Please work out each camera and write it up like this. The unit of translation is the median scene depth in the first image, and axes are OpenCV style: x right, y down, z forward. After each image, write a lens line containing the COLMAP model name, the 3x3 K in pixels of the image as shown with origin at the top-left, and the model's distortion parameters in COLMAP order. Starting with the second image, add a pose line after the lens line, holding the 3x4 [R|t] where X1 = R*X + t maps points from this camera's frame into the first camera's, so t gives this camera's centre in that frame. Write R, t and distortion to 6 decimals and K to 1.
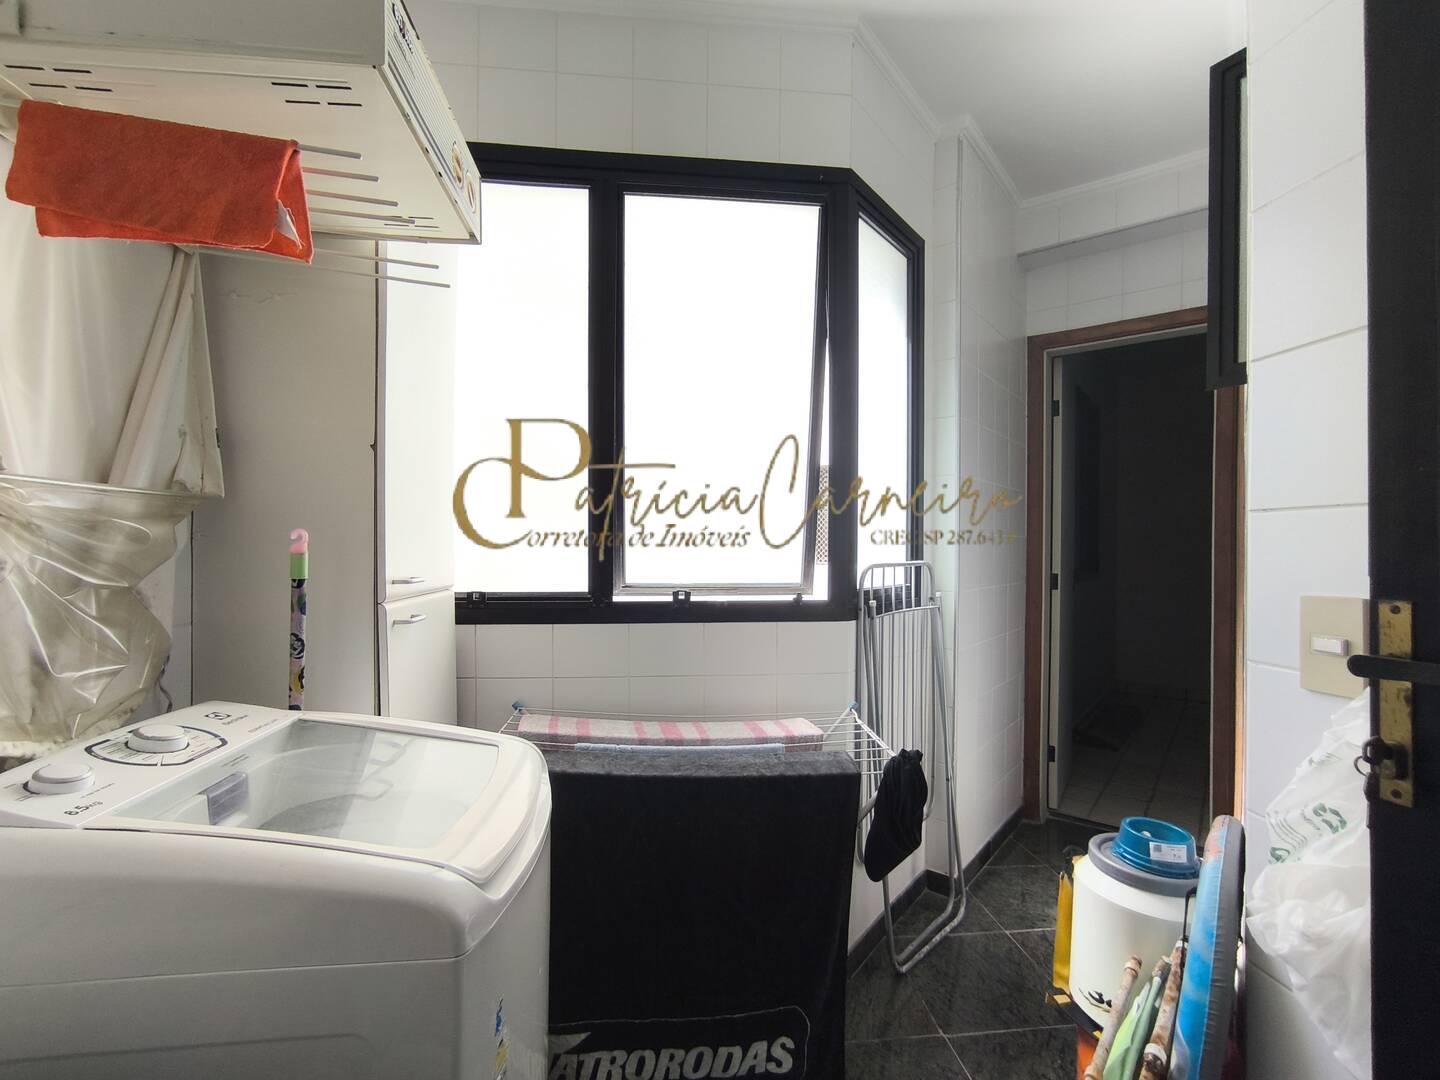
lens RADIAL K [[661.4, 0, 712.4], [0, 661.4, 545.7], [0, 0, 1]] dist [0.000166, 0.001211]
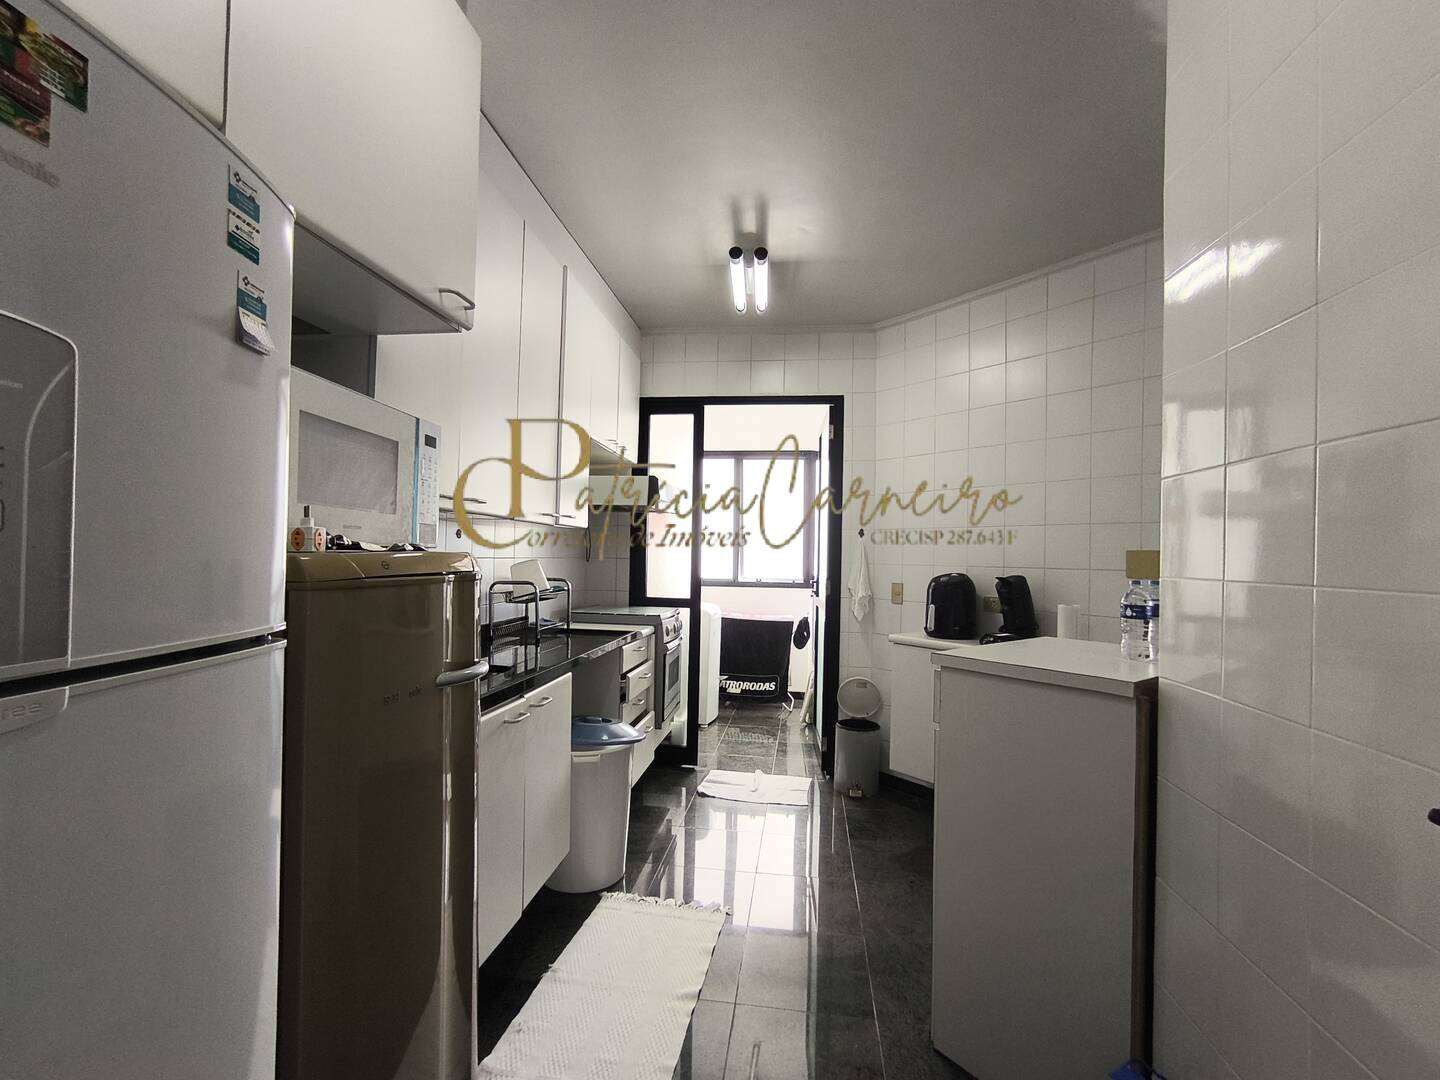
lens RADIAL K [[661.4, 0, 712.4], [0, 661.4, 545.7], [0, 0, 1]] dist [0.000166, 0.001211]
pose [[0.971561, 0.015432, -0.236285, 0.695923], [-0.020079, 0.999649, -0.017273, -0.046064], [0.235936, 0.021526, 0.971530, -3.129877]]
